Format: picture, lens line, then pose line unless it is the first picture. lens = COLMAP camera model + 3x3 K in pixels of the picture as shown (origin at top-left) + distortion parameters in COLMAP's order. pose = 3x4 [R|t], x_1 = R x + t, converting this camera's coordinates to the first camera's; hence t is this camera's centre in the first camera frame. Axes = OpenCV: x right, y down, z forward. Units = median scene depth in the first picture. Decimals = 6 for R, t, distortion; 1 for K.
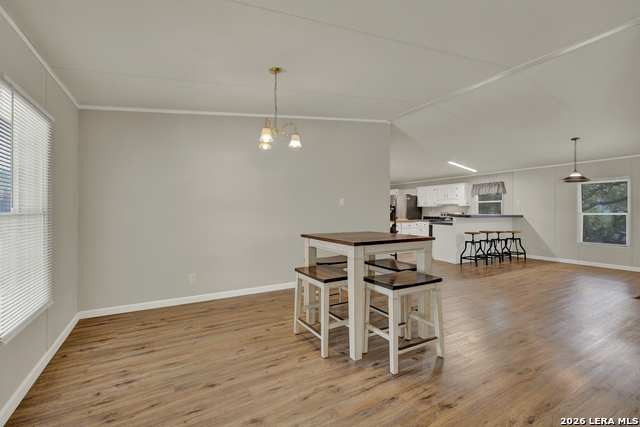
lens RADIAL K [[276.4, 0, 319.4], [0, 276.4, 209.7], [0, 0, 1]] dist [-0.005107, 0.002931]
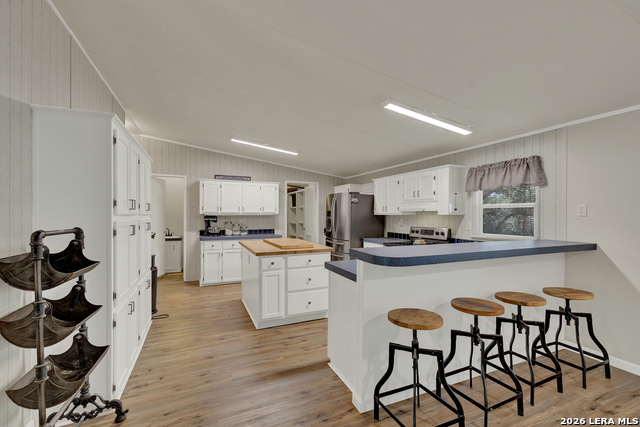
lens RADIAL K [[276.4, 0, 317.6], [0, 276.4, 213.9], [0, 0, 1]] dist [-0.005107, 0.002931]
pose [[0.993632, -0.000440, -0.112669, 0.363707], [0.000984, 0.999988, 0.004772, -0.018427], [0.112666, -0.004853, 0.993621, 0.525405]]
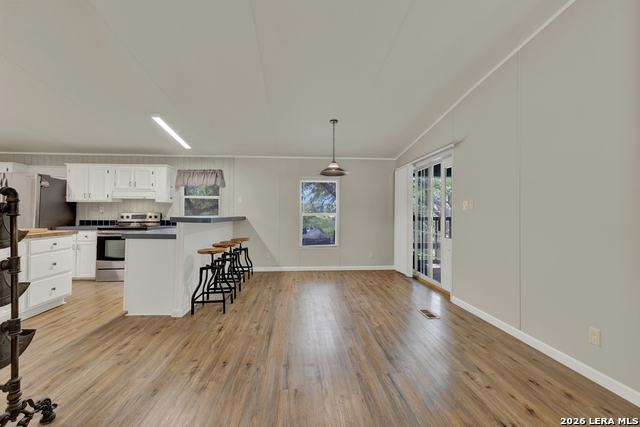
lens RADIAL K [[276.4, 0, 314.7], [0, 276.4, 211.6], [0, 0, 1]] dist [-0.005107, 0.002931]
pose [[0.435296, 0.003206, 0.900282, 0.112638], [-0.009721, 0.999952, 0.001139, 0.003290], [-0.900235, -0.009248, 0.435307, 0.432006]]
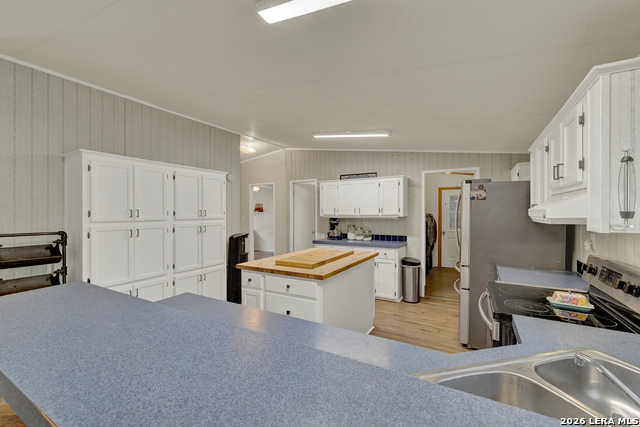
lens RADIAL K [[276.4, 0, 317.1], [0, 276.4, 211.5], [0, 0, 1]] dist [-0.005107, 0.002931]
pose [[0.498753, -0.006976, -0.866716, 0.577768], [0.010541, 0.999942, -0.001983, -0.025994], [0.866680, -0.008147, 0.498798, 0.813777]]
